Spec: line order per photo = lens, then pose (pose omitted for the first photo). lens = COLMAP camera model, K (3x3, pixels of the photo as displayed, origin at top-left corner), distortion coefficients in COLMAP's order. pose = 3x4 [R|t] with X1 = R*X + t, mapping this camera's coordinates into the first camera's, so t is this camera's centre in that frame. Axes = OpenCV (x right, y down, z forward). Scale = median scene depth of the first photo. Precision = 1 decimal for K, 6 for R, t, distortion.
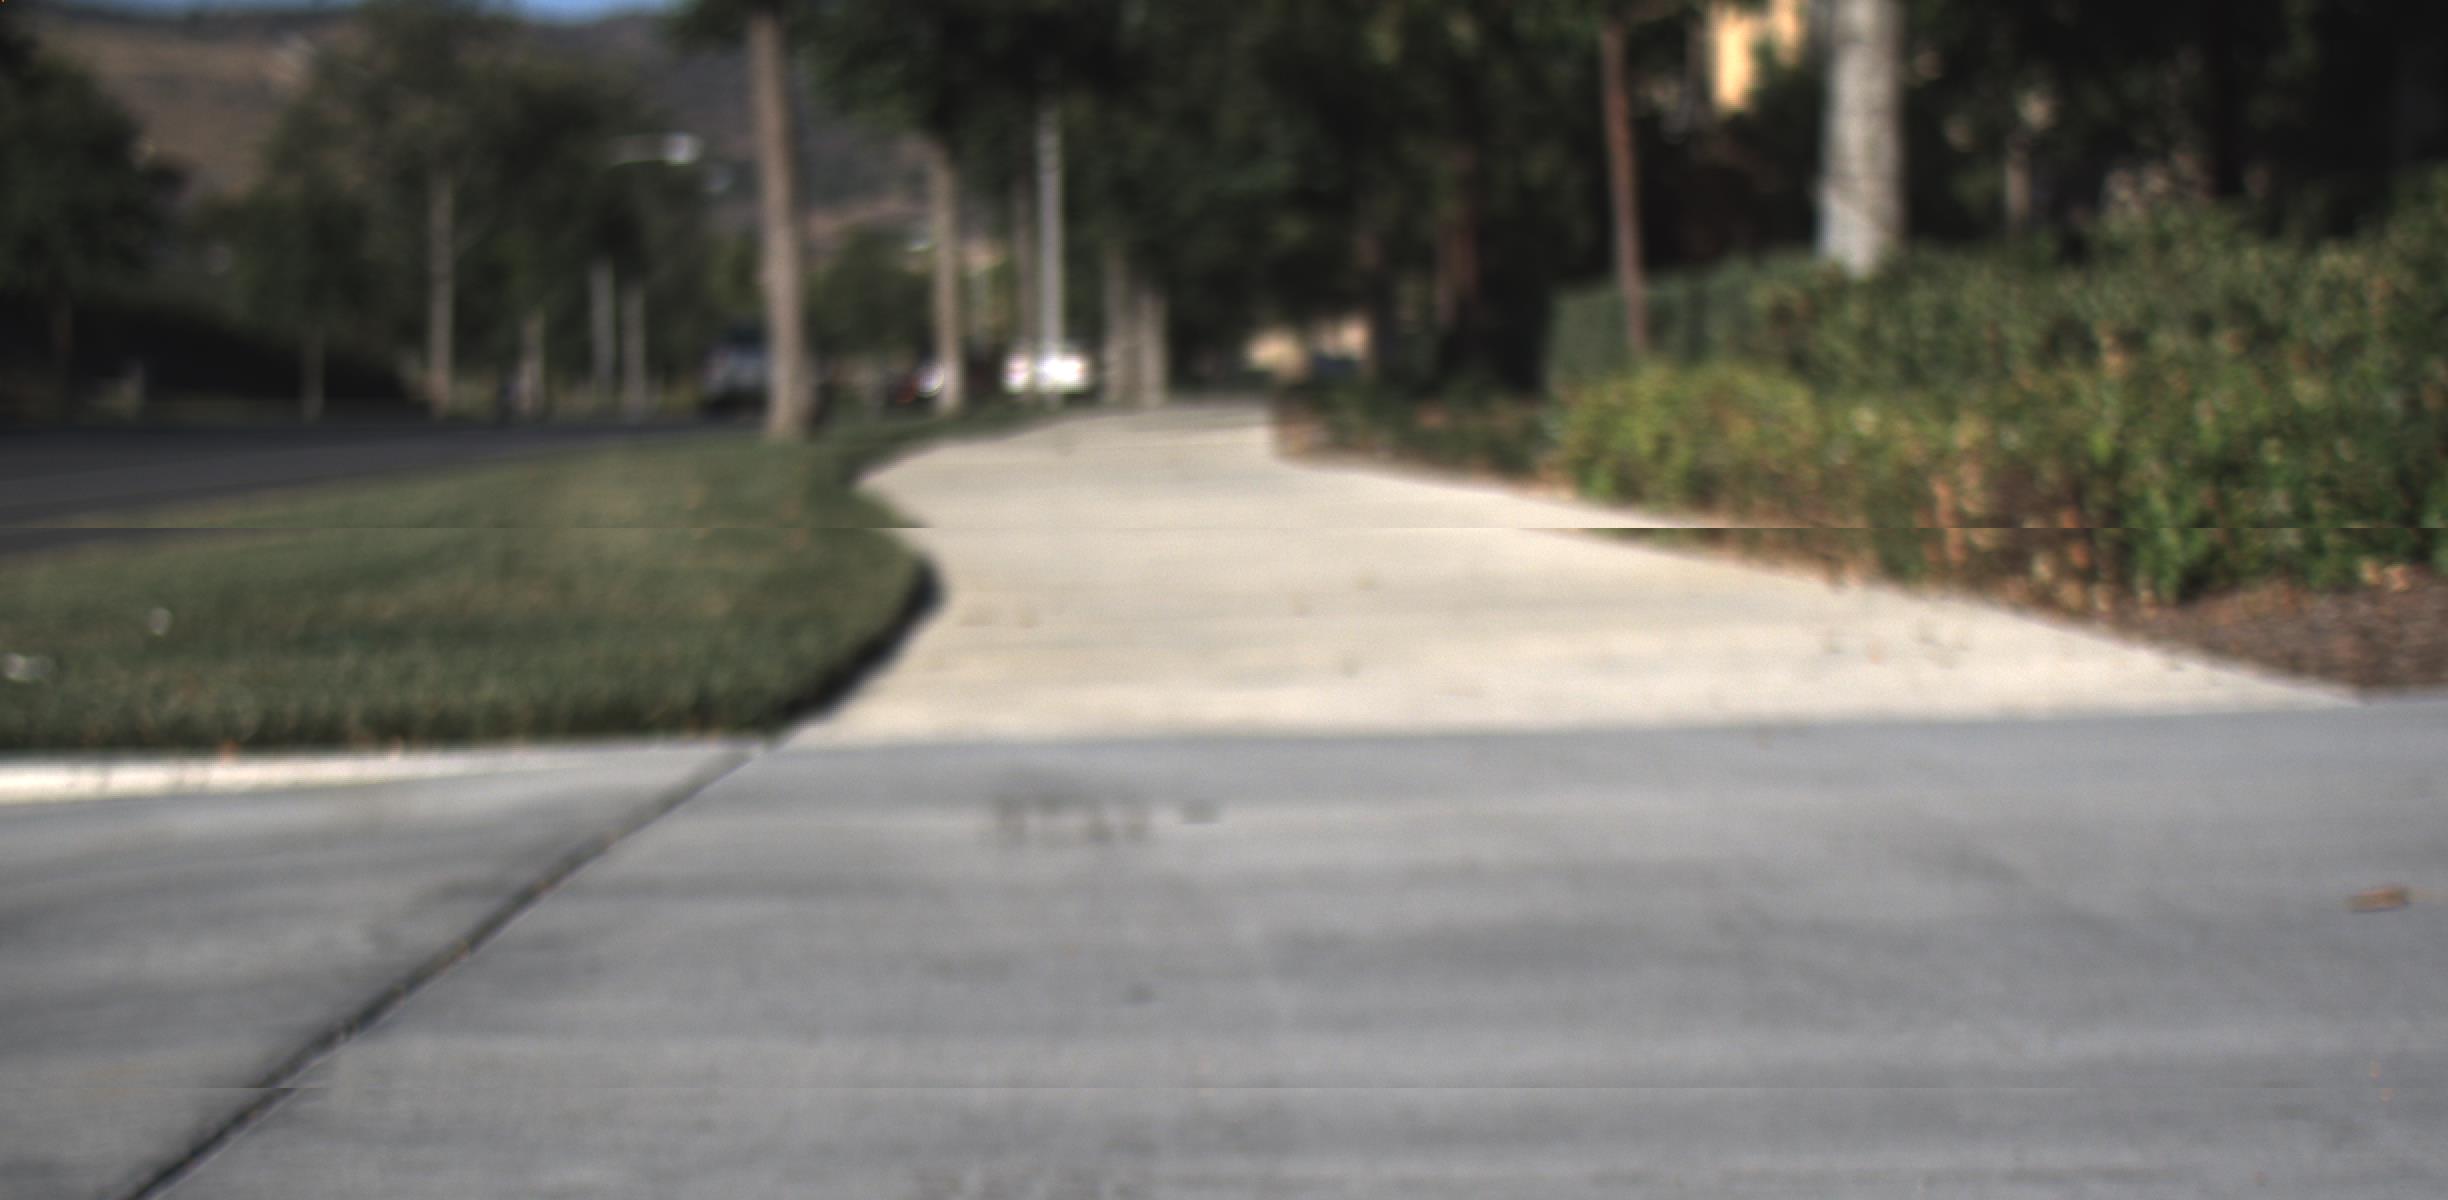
lens RADIAL K [[4770.4, 0, 1233.0], [0, 4770.4, 769.4], [0, 0, 1]] dist [0.001012, 0.232113]
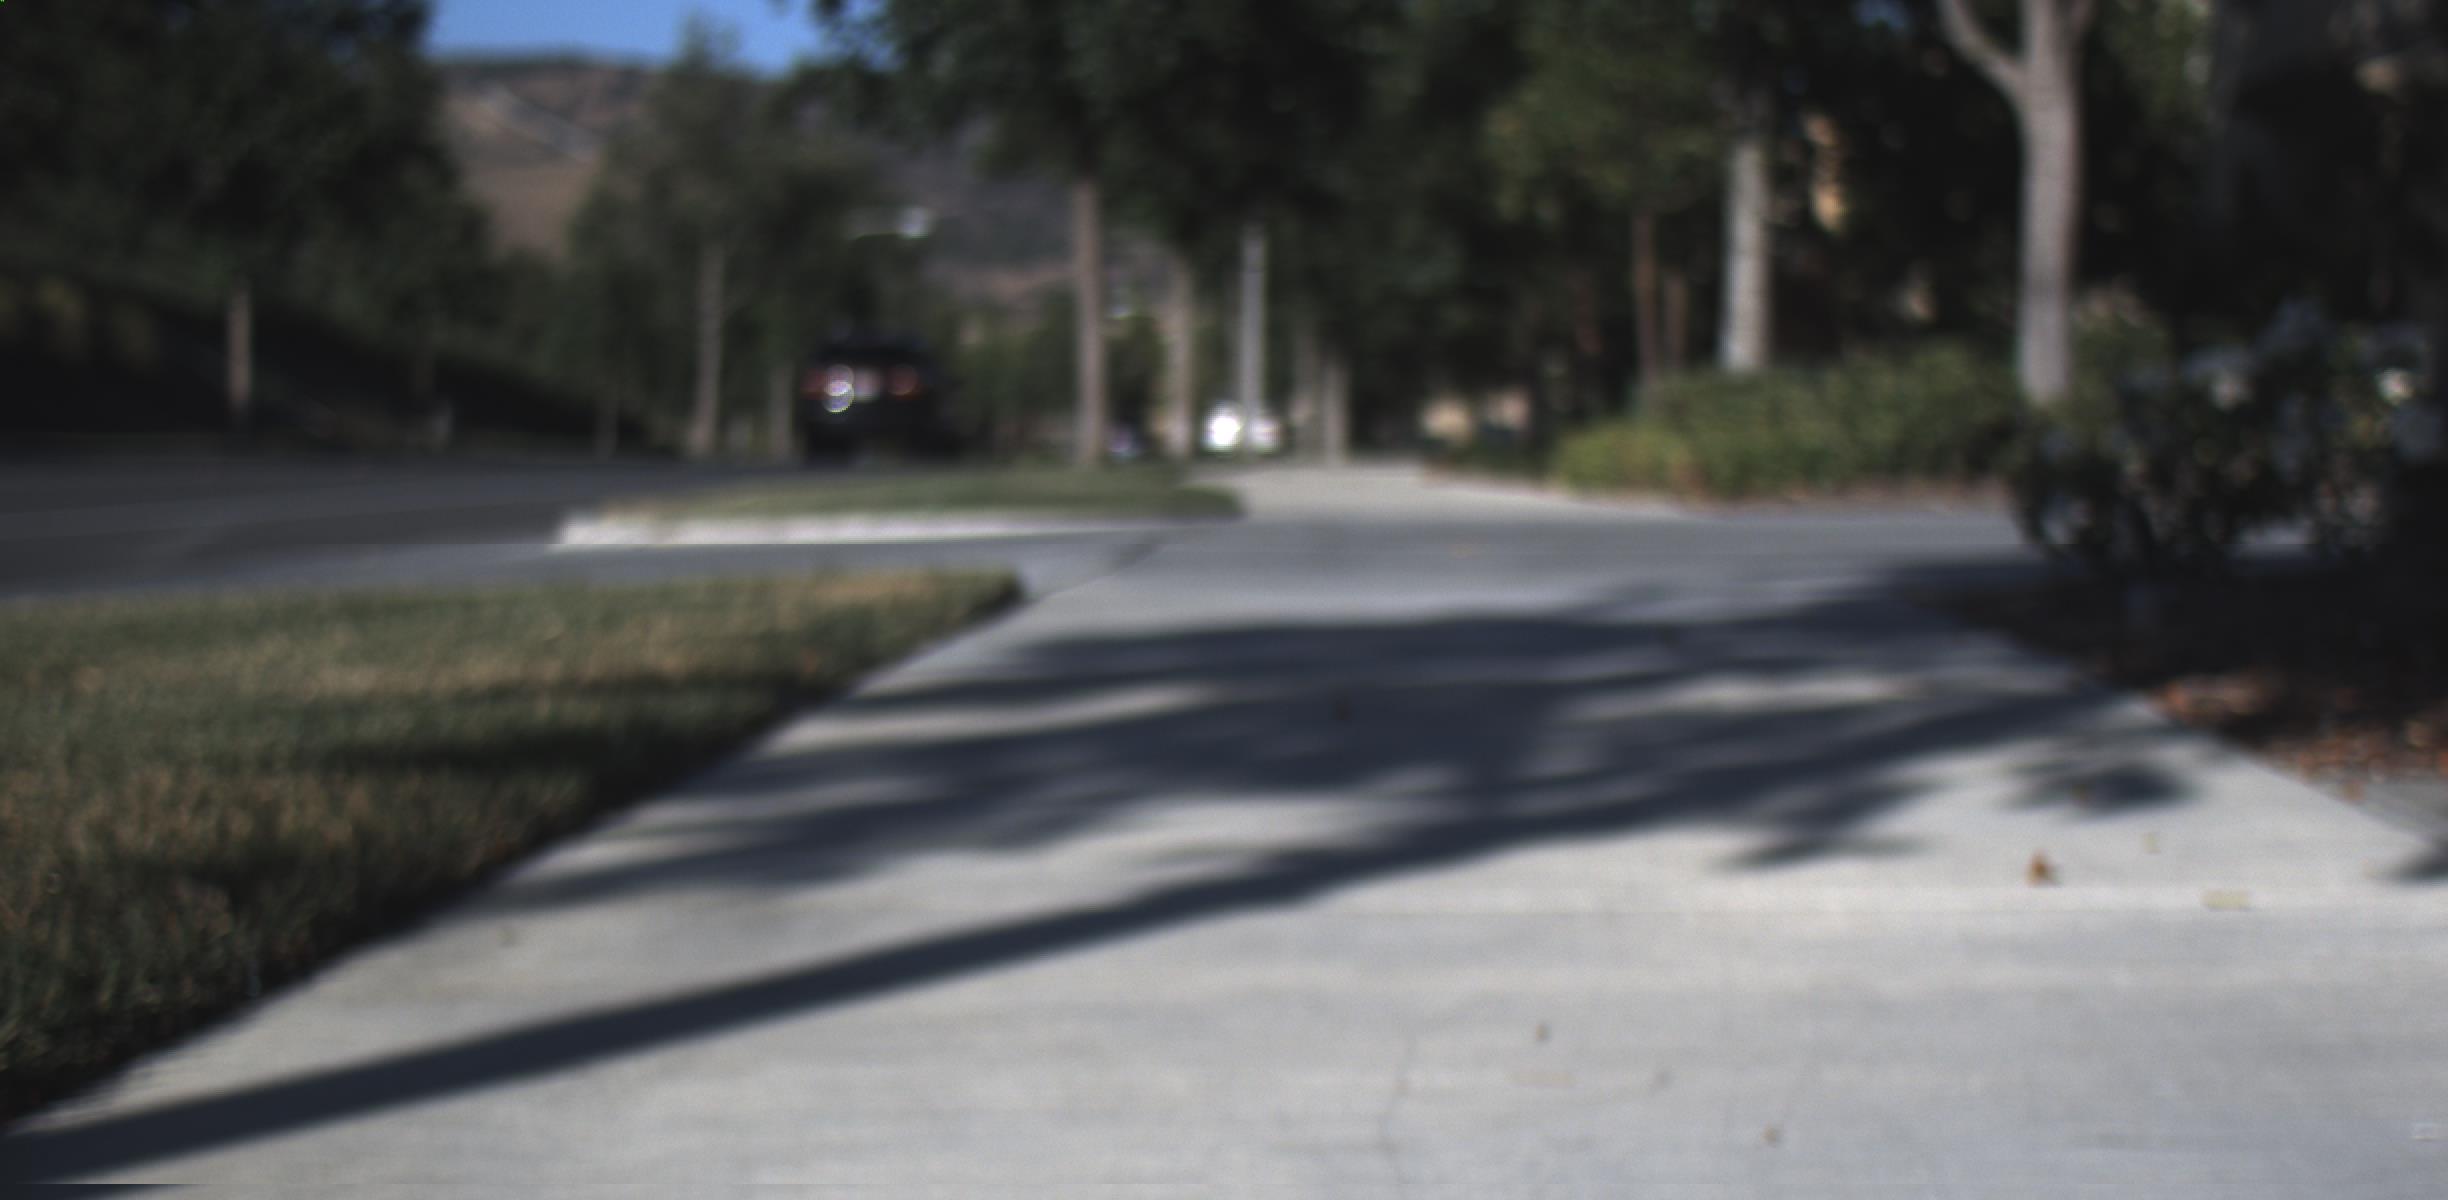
lens RADIAL K [[4770.4, 0, 1233.0], [0, 4770.4, 769.4], [0, 0, 1]] dist [0.001012, 0.232113]
pose [[0.998964, 0.028308, -0.035625, 0.002354], [-0.028800, 0.999495, -0.013394, 0.018969], [0.035228, 0.014406, 0.999275, -0.207463]]
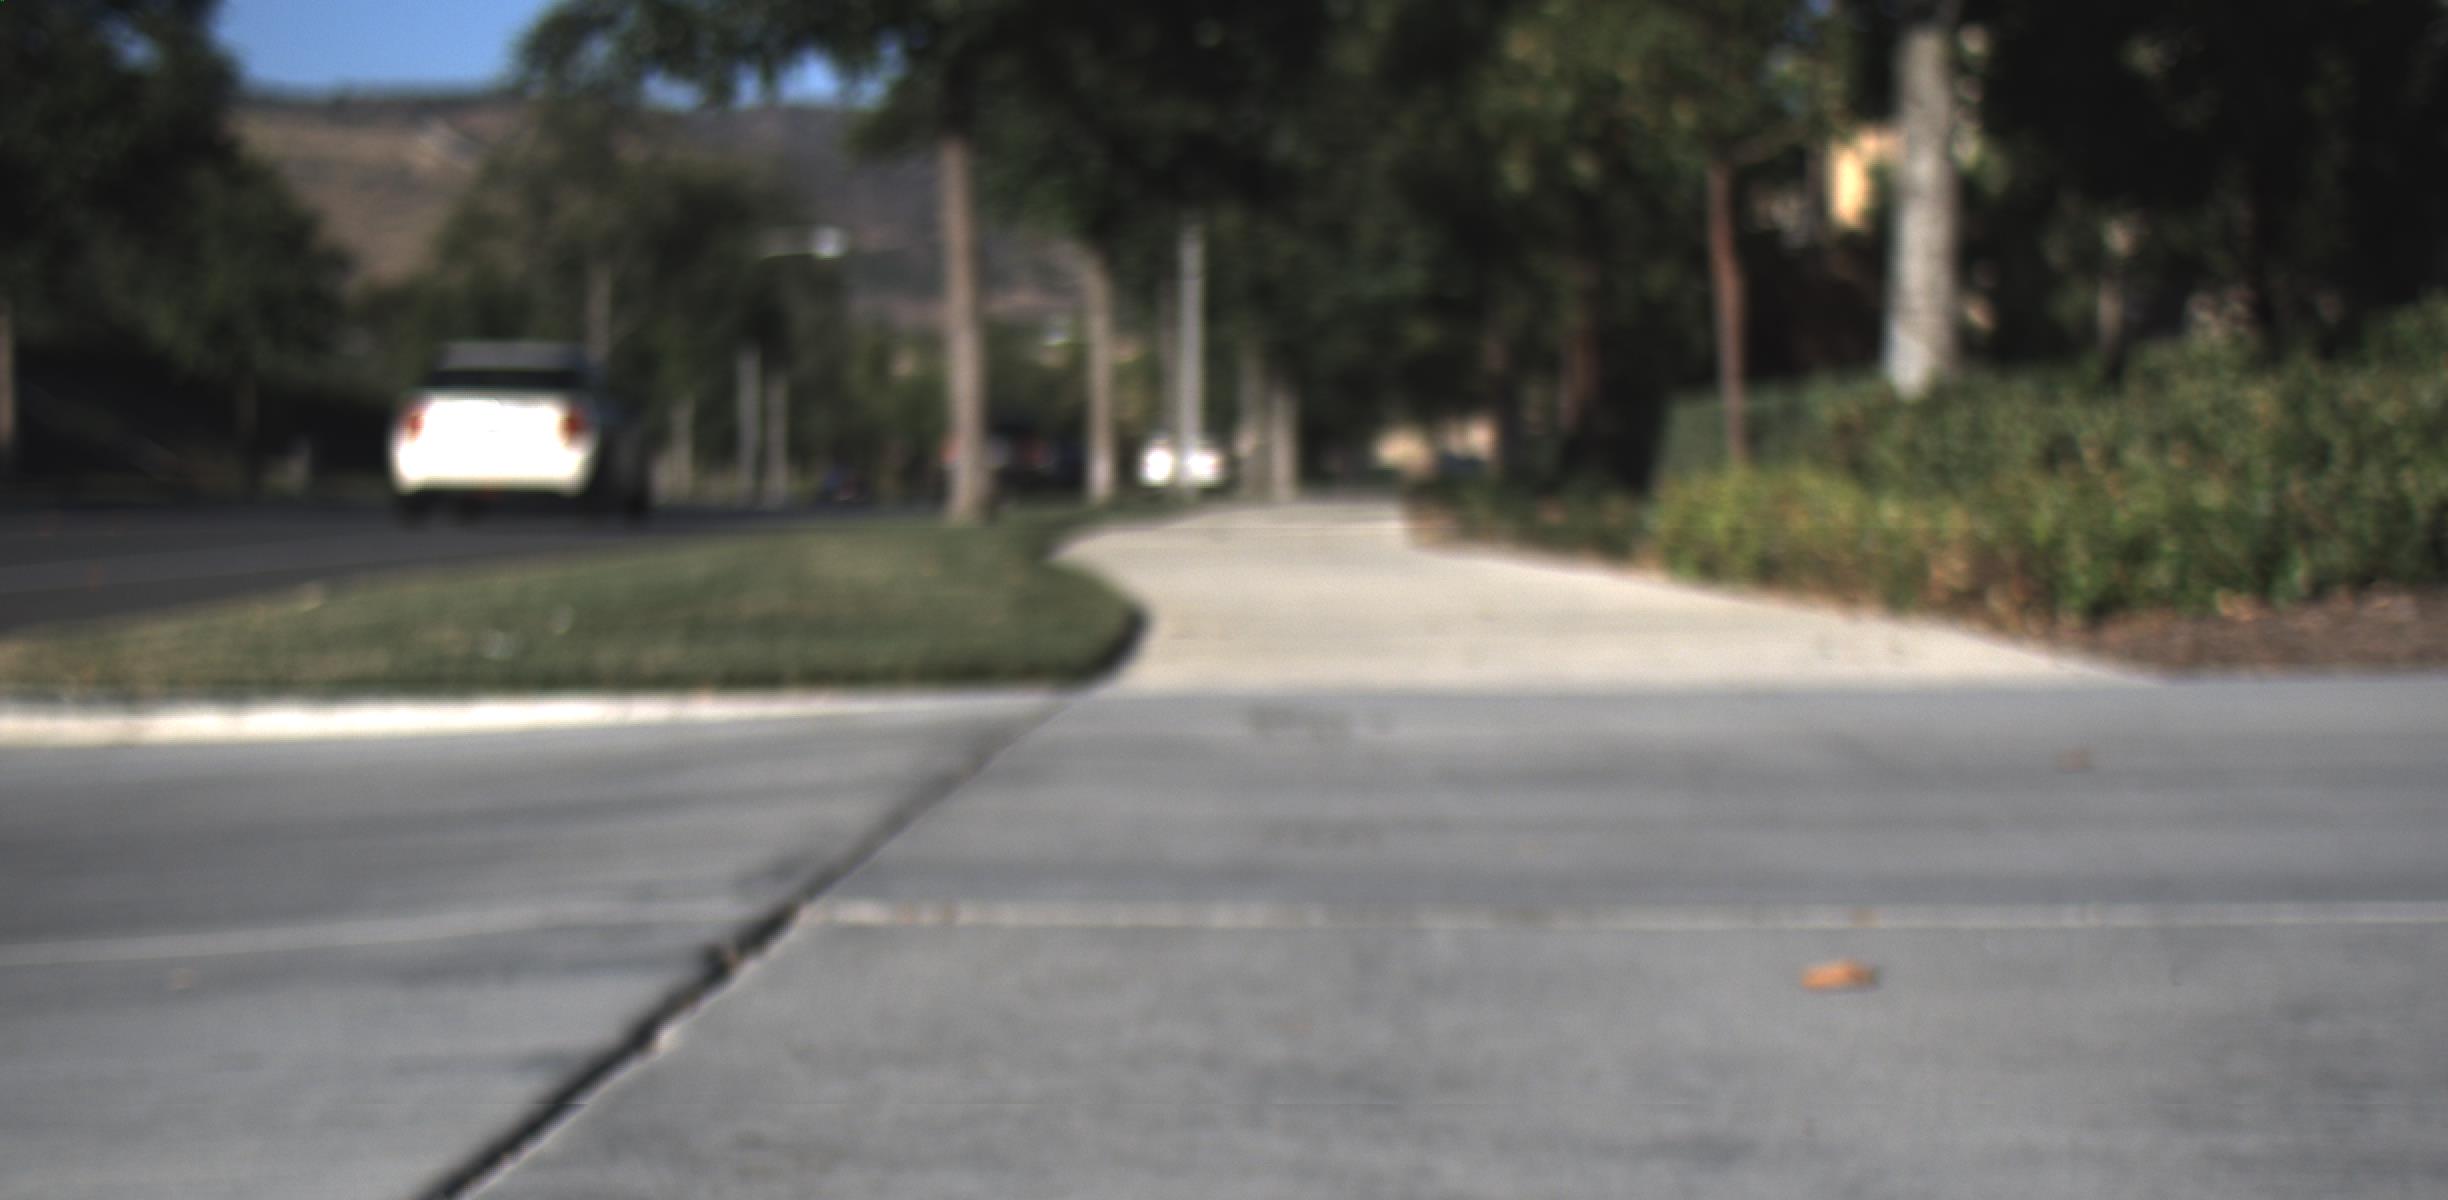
lens RADIAL K [[4770.4, 0, 1233.0], [0, 4770.4, 769.4], [0, 0, 1]] dist [0.001012, 0.232113]
pose [[0.999505, 0.018952, -0.025129, -0.001262], [-0.019452, 0.999614, -0.019843, 0.003812], [0.024744, 0.020322, 0.999487, -0.044238]]
